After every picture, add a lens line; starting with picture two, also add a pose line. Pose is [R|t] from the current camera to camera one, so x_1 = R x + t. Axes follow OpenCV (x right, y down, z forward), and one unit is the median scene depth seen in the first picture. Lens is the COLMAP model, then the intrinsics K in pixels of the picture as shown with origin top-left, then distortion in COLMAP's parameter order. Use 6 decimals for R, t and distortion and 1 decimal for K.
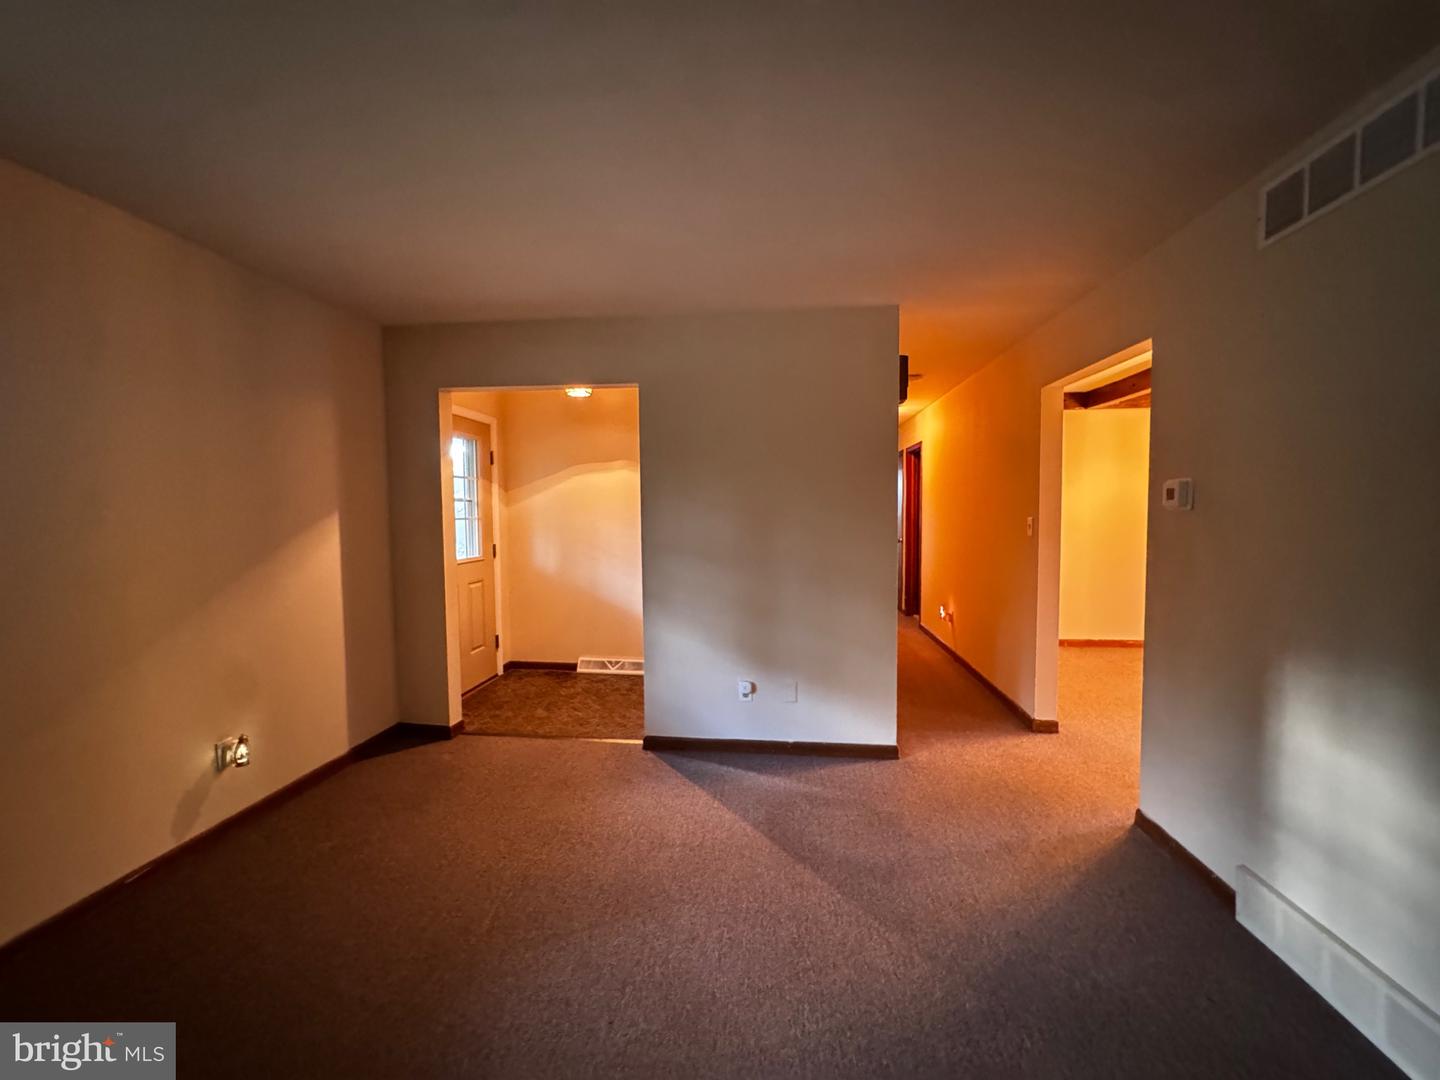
lens RADIAL K [[580.5, 0, 719.9], [0, 580.5, 534.2], [0, 0, 1]] dist [-0.001414, -0.000029]
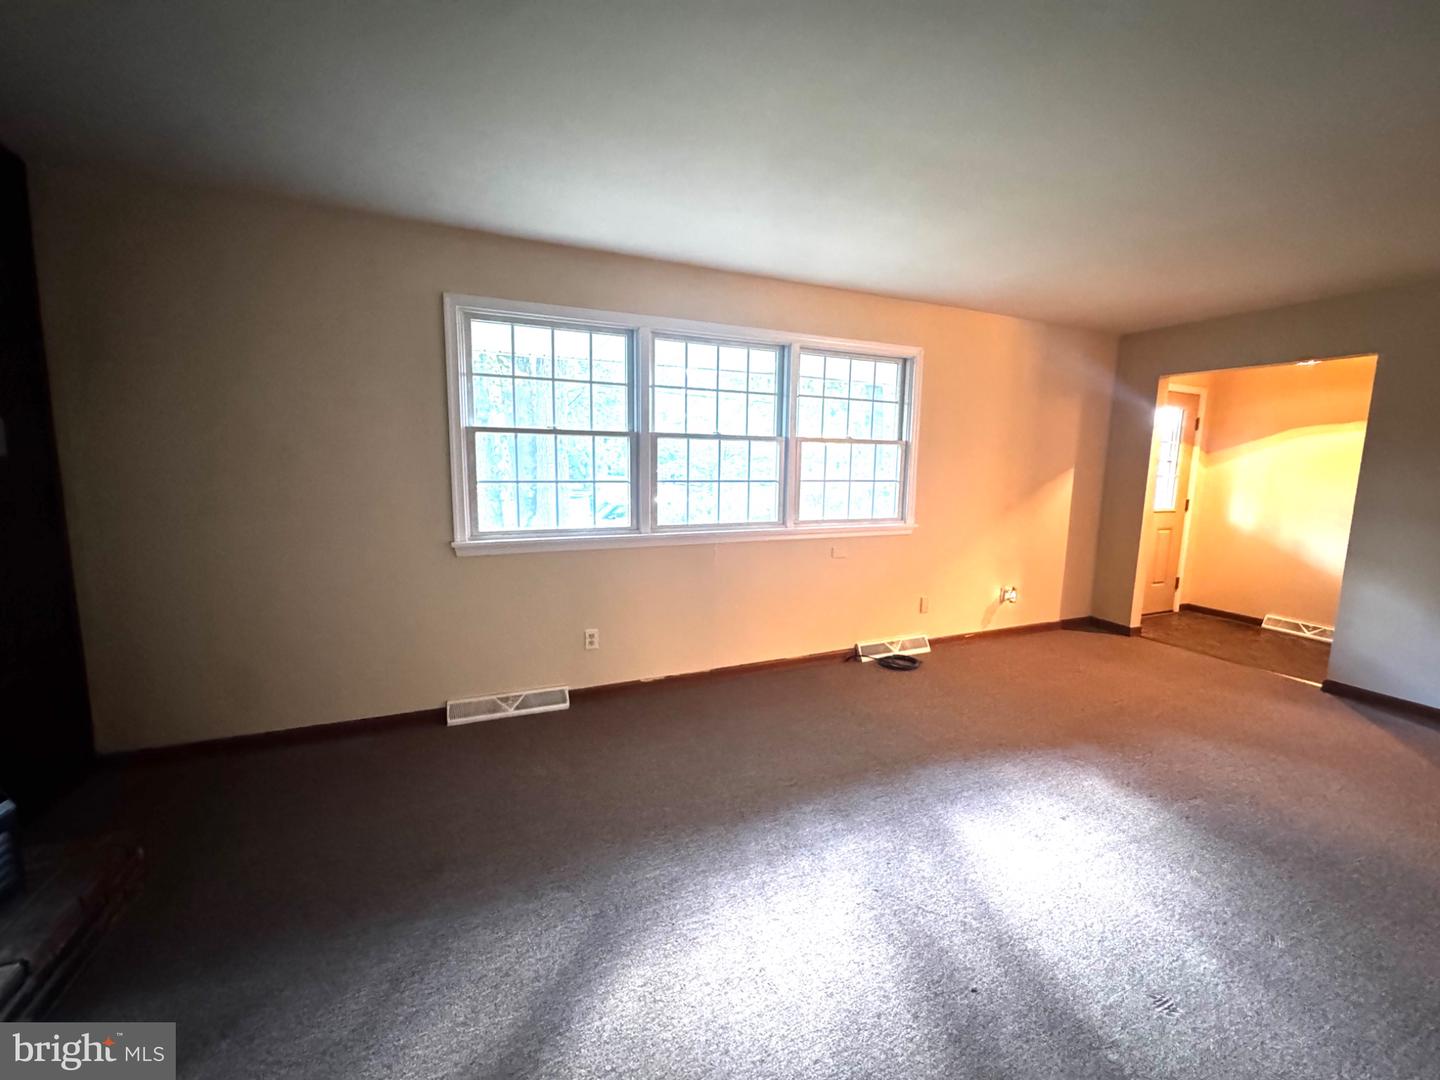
lens RADIAL K [[580.5, 0, 719.9], [0, 580.5, 534.2], [0, 0, 1]] dist [-0.001414, -0.000029]
pose [[0.505156, 0.134803, -0.852435, 0.156700], [-0.067140, 0.990871, 0.116908, 0.015774], [0.860413, -0.001824, 0.509595, -0.455628]]
